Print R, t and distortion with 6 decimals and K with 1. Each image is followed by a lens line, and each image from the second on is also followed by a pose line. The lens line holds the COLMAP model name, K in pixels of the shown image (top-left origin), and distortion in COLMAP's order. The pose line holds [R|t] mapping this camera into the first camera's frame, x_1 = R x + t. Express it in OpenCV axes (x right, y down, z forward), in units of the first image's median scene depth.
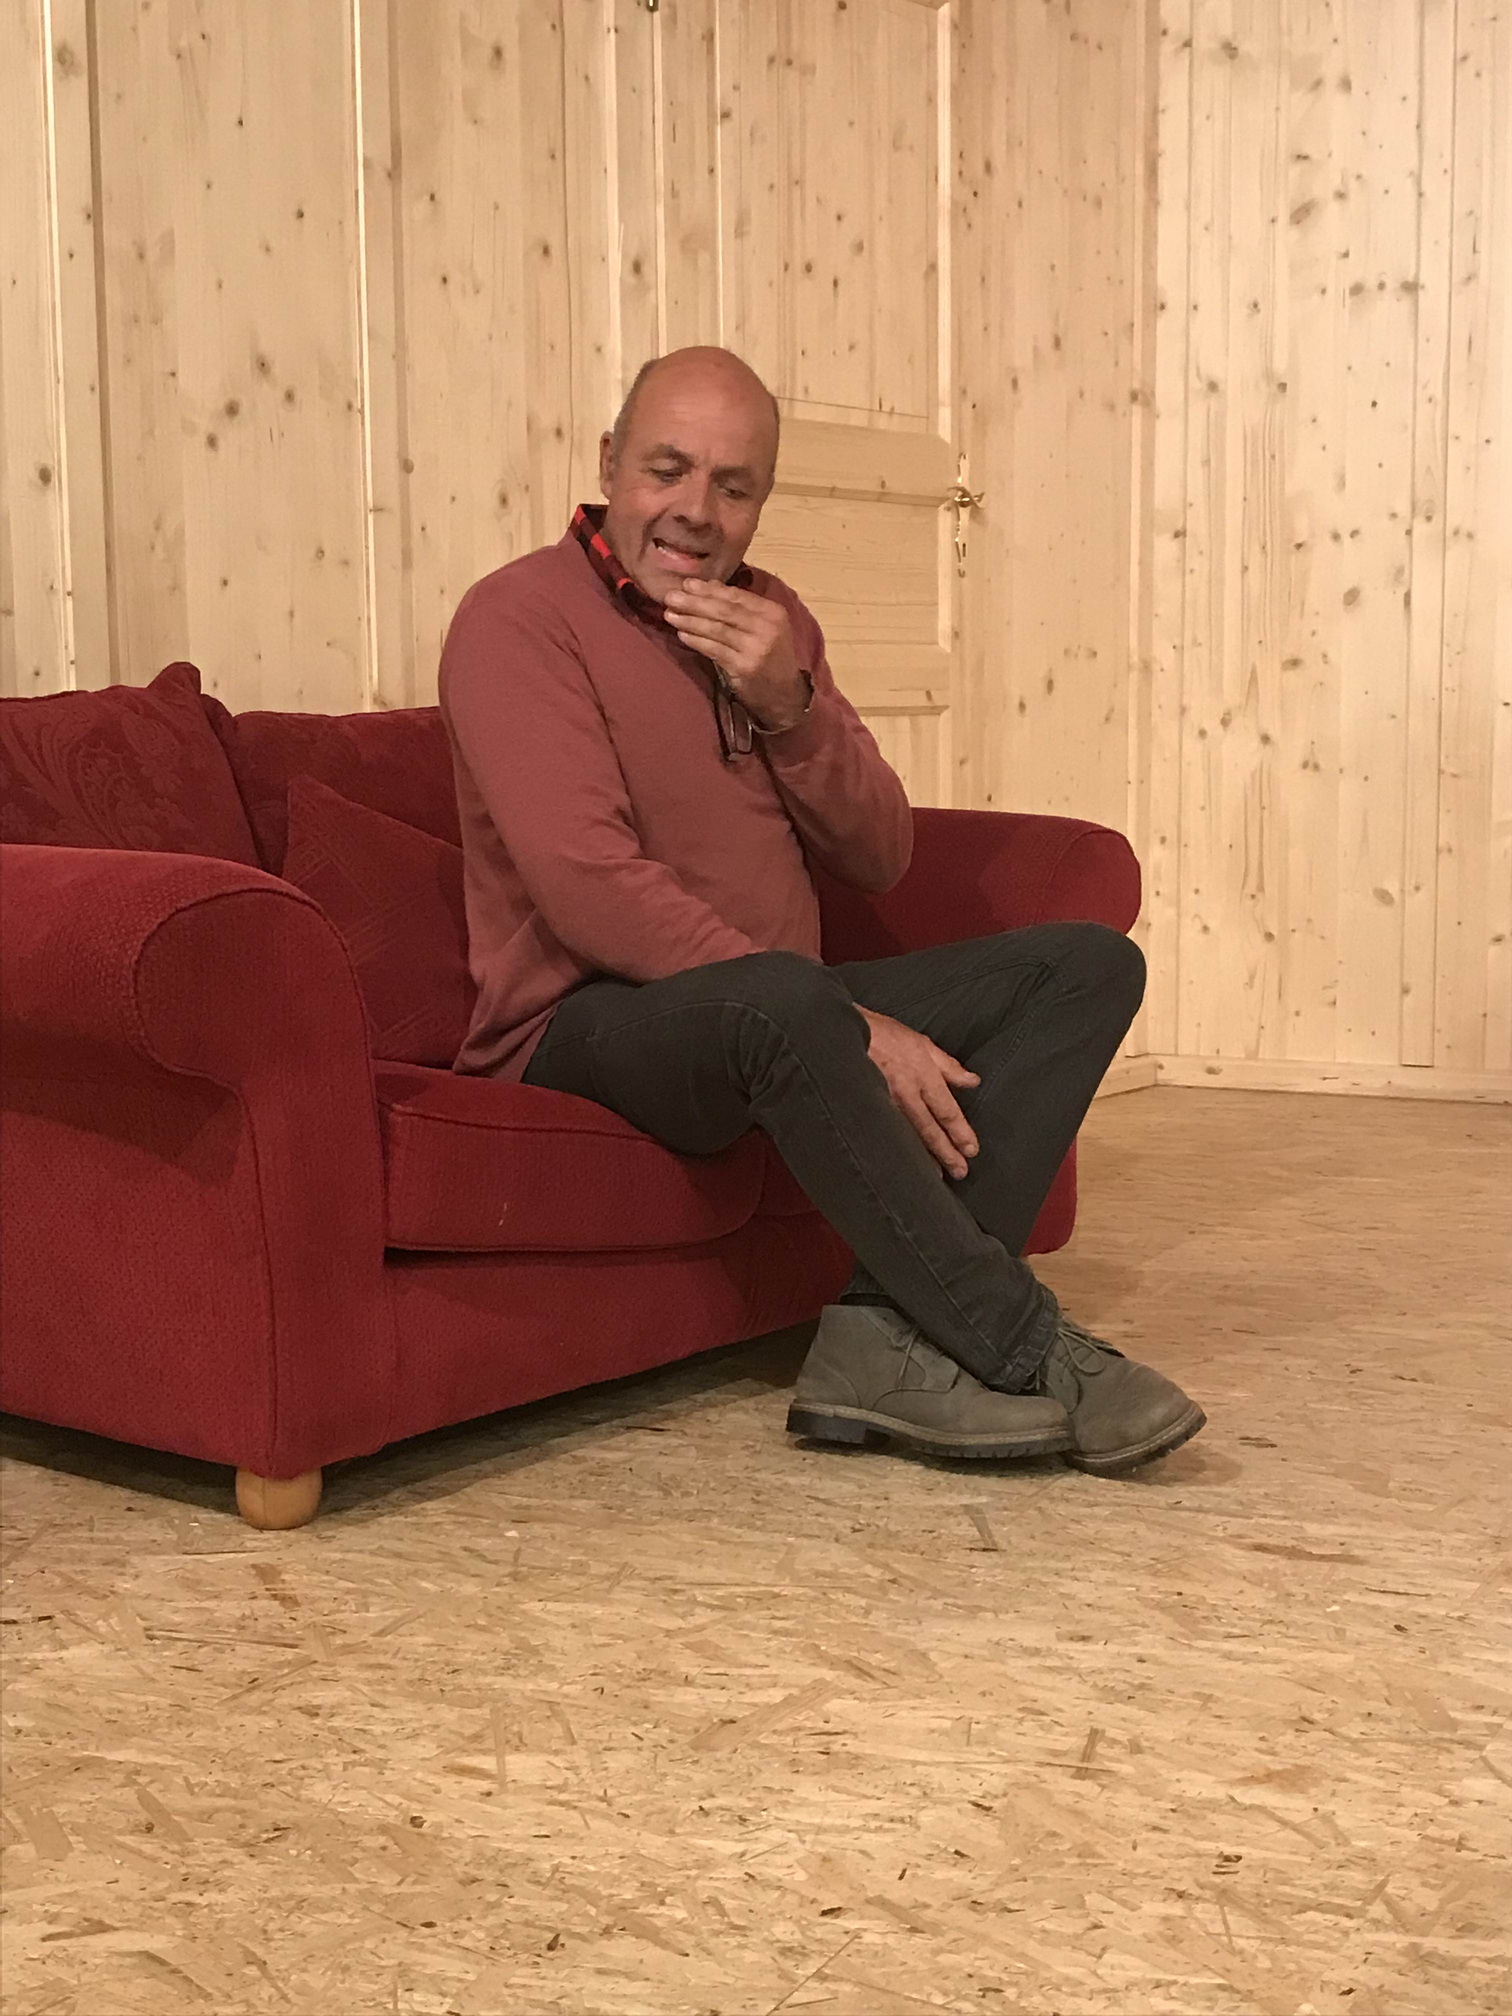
lens RADIAL K [[2641.1, 0, 769.1], [0, 2641.1, 1018.0], [0, 0, 1]] dist [0.027355, 0.000000]
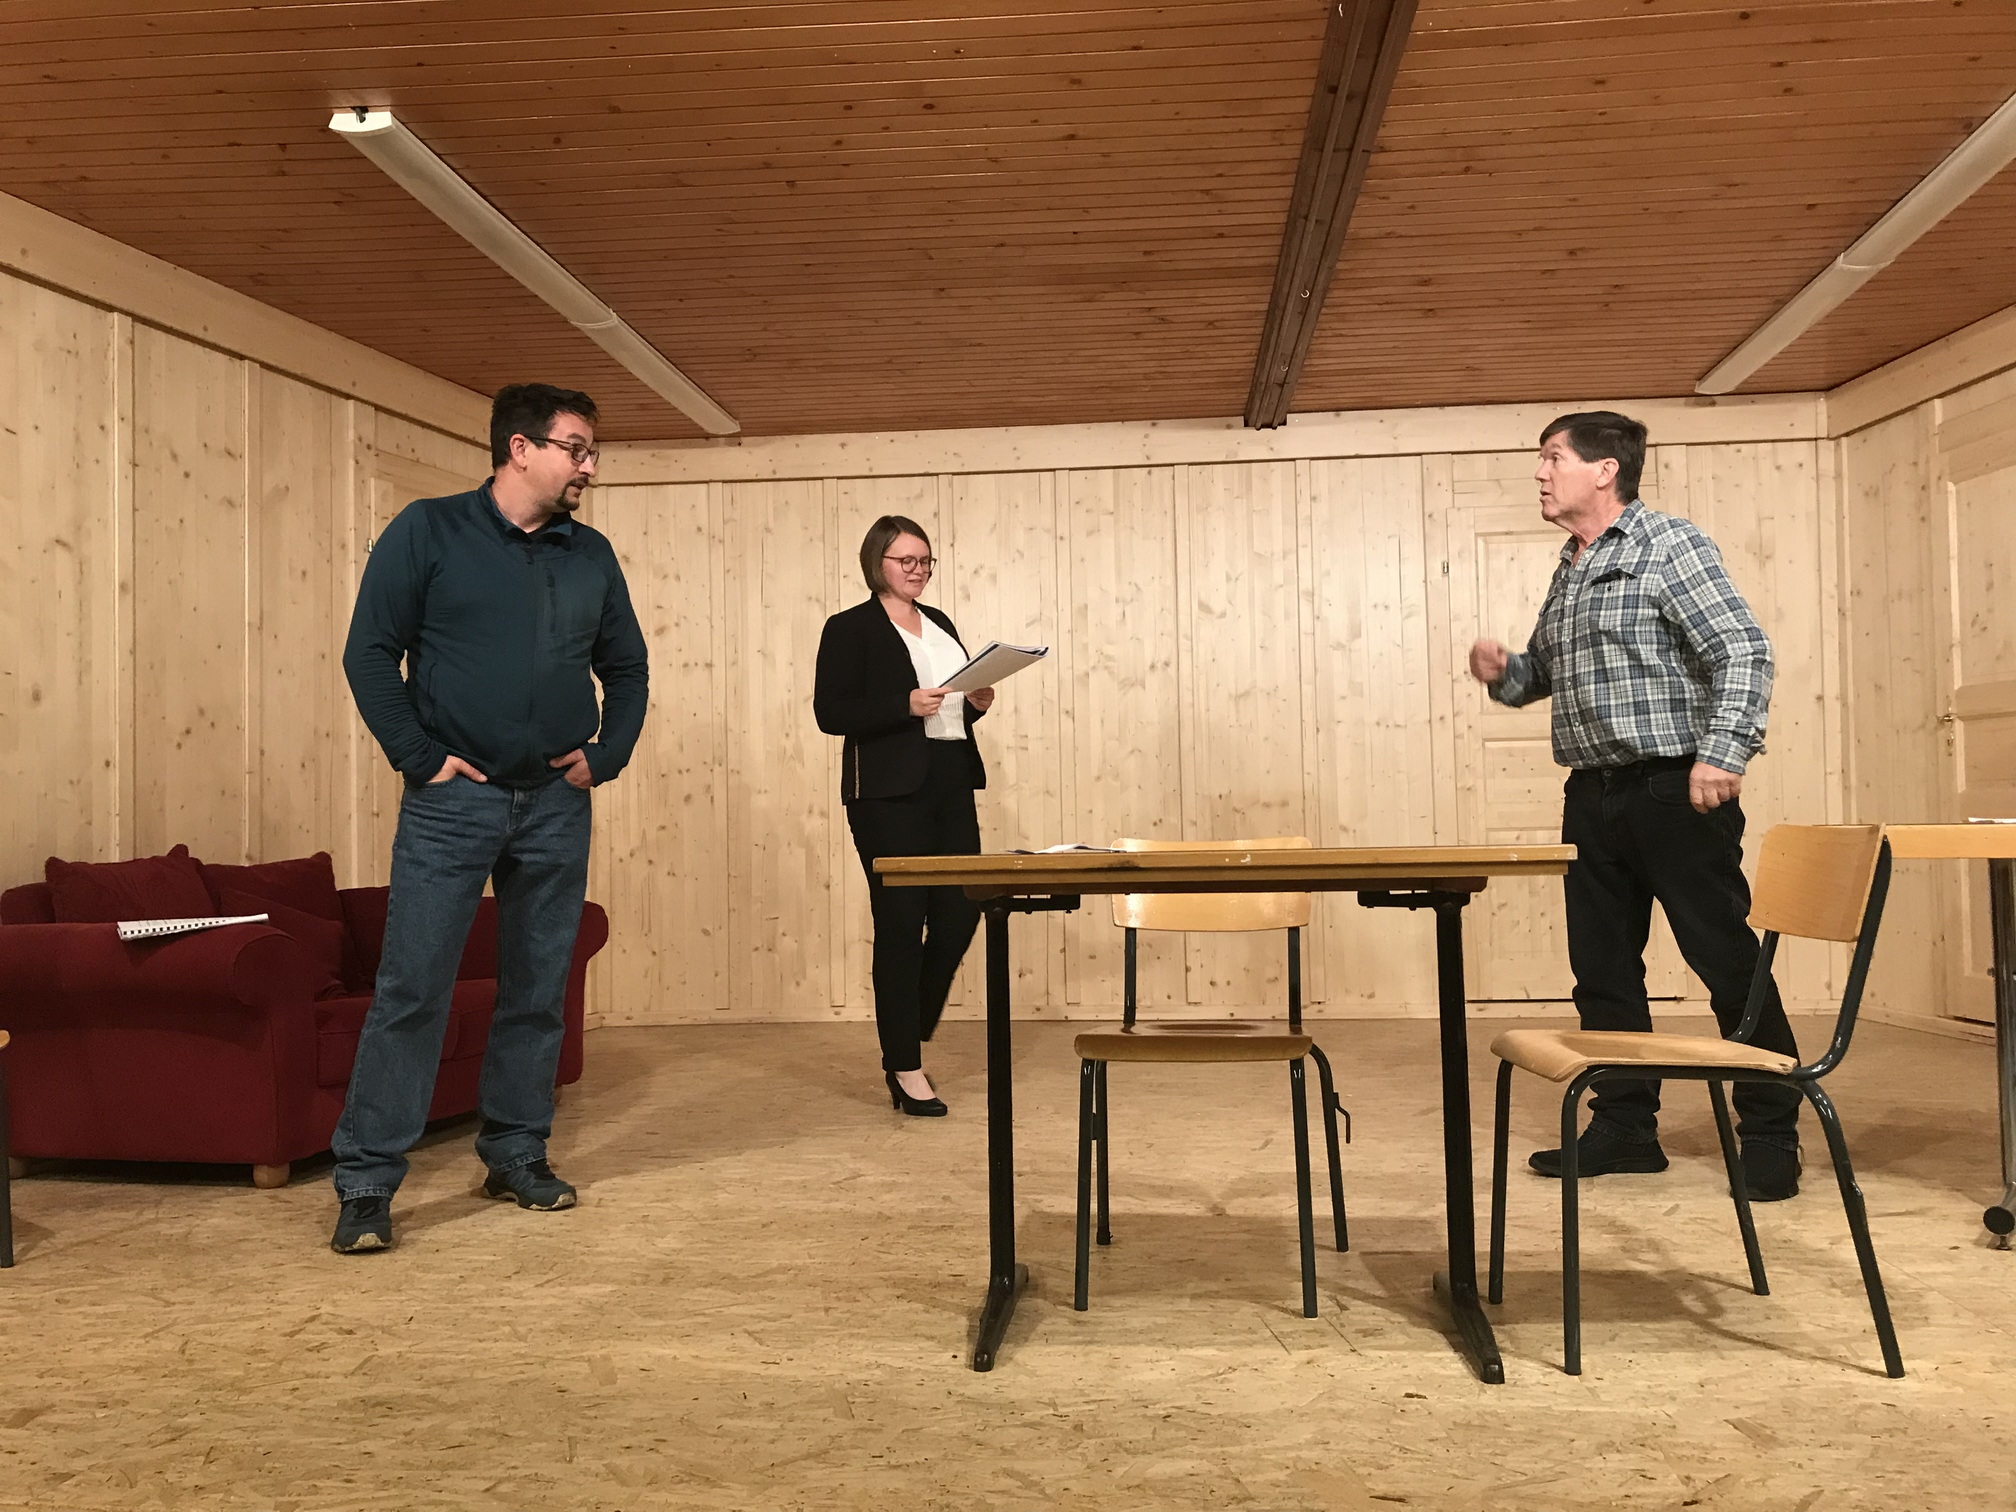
lens RADIAL K [[1661.6, 0, 994.0], [0, 1661.6, 754.2], [0, 0, 1]] dist [0.031609, -0.032547]
pose [[0.925599, 0.005071, 0.378472, -0.077869], [0.056192, 0.986989, -0.150649, 0.032685], [-0.374311, 0.160707, 0.913271, -0.417875]]
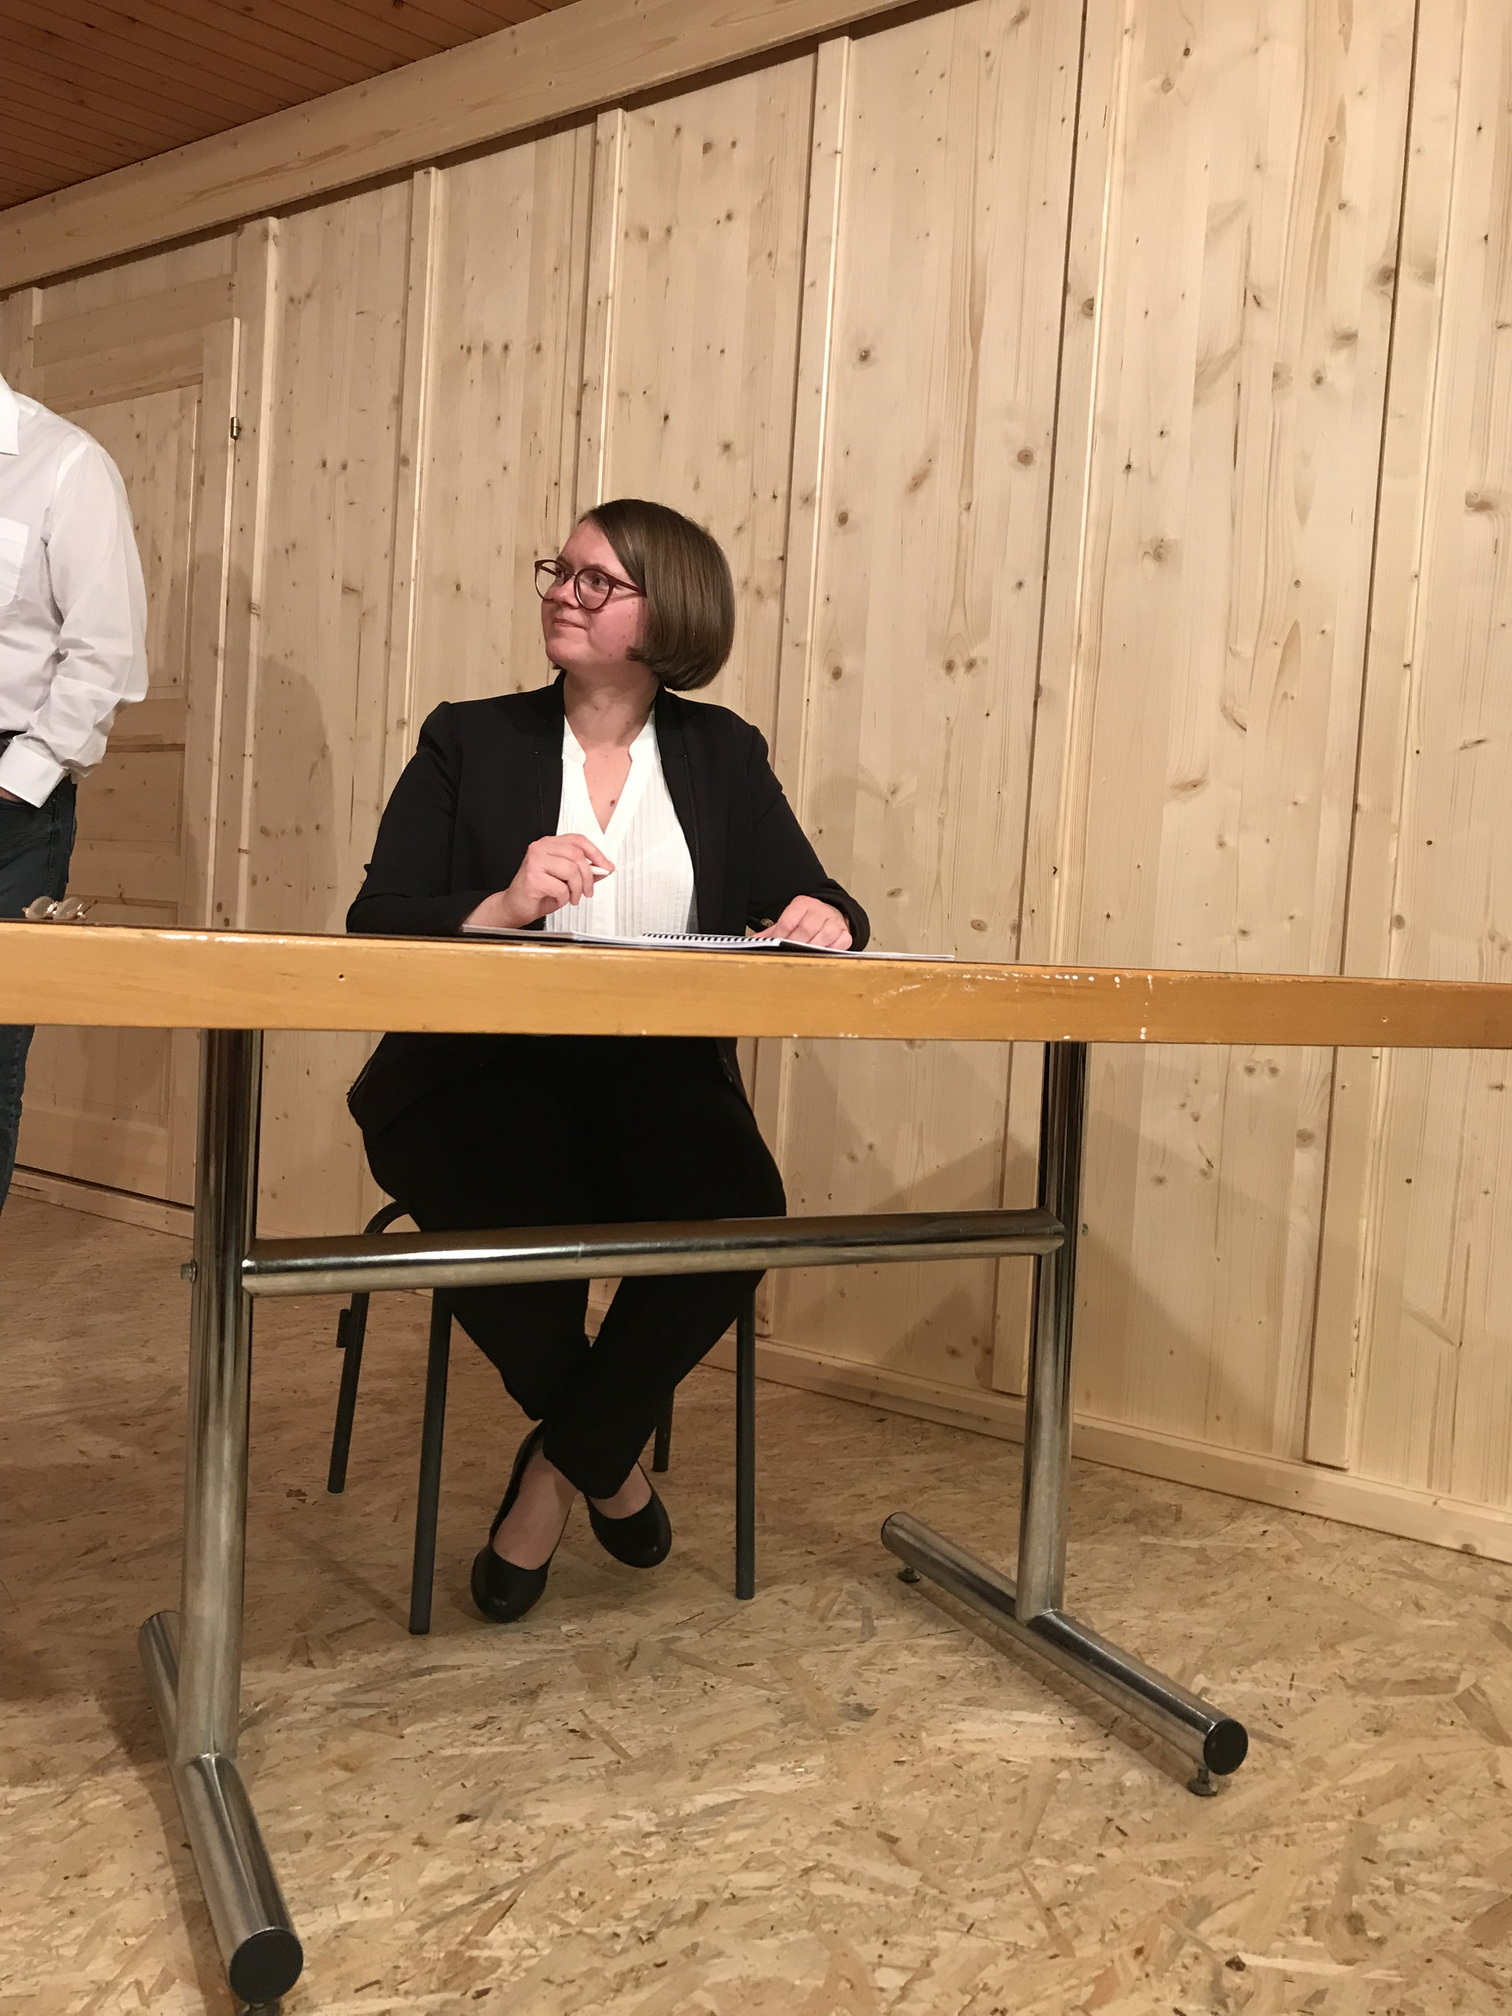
lens RADIAL K [[1661.6, 0, 761.2], [0, 1661.6, 997.9], [0, 0, 1]] dist [0.031609, -0.032547]
pose [[0.283774, -0.026260, 0.958531, 0.316395], [0.051030, 0.998622, 0.012251, 0.000418], [-0.957532, 0.045438, 0.284723, -0.169681]]
